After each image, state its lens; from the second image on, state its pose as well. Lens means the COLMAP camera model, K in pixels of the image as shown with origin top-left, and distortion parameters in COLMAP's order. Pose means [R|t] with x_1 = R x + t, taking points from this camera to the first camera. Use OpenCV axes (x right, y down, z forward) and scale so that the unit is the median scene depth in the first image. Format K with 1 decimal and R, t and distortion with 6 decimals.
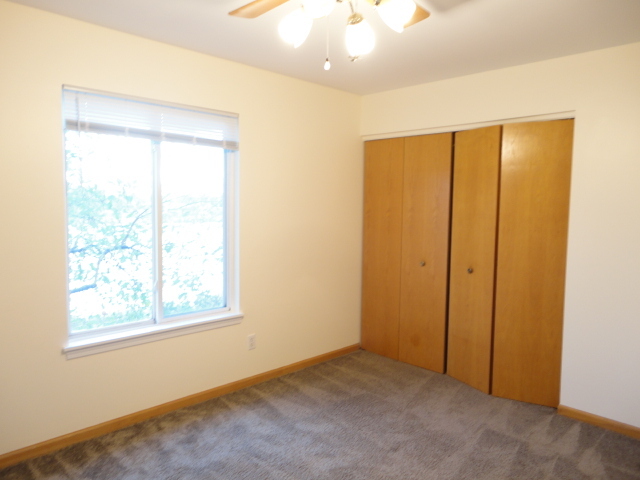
lens RADIAL K [[466.1, 0, 320.0], [0, 466.1, 240.0], [0, 0, 1]] dist [0.007122, -0.003886]
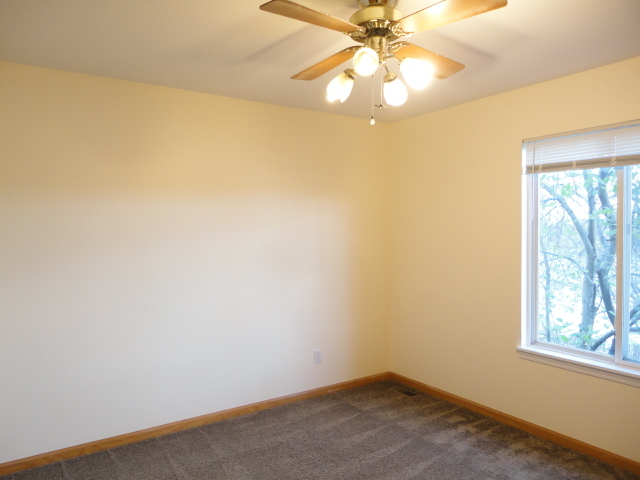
lens RADIAL K [[466.1, 0, 320.0], [0, 466.1, 240.0], [0, 0, 1]] dist [0.007122, -0.003886]
pose [[-0.182132, 0.012901, -0.983189, 0.779656], [-0.080772, 0.996338, 0.028037, -0.049027], [0.979951, 0.084521, -0.180423, 0.679835]]
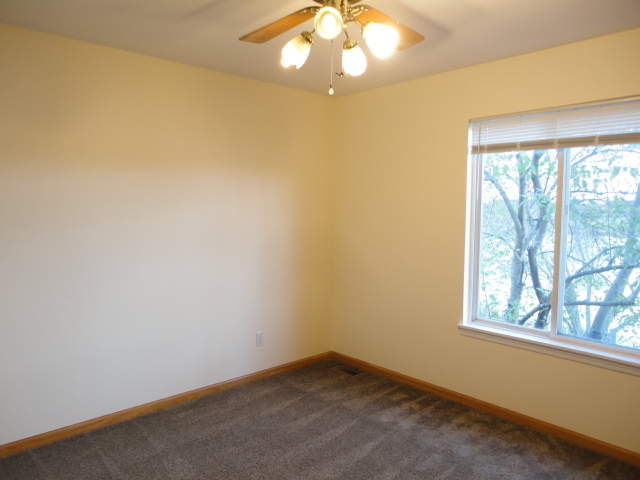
lens RADIAL K [[466.1, 0, 320.0], [0, 466.1, 240.0], [0, 0, 1]] dist [0.007122, -0.003886]
pose [[-0.036130, 0.059346, -0.997583, 0.731043], [-0.090056, 0.993980, 0.062393, -0.045928], [0.995281, 0.092093, -0.030568, 0.635304]]
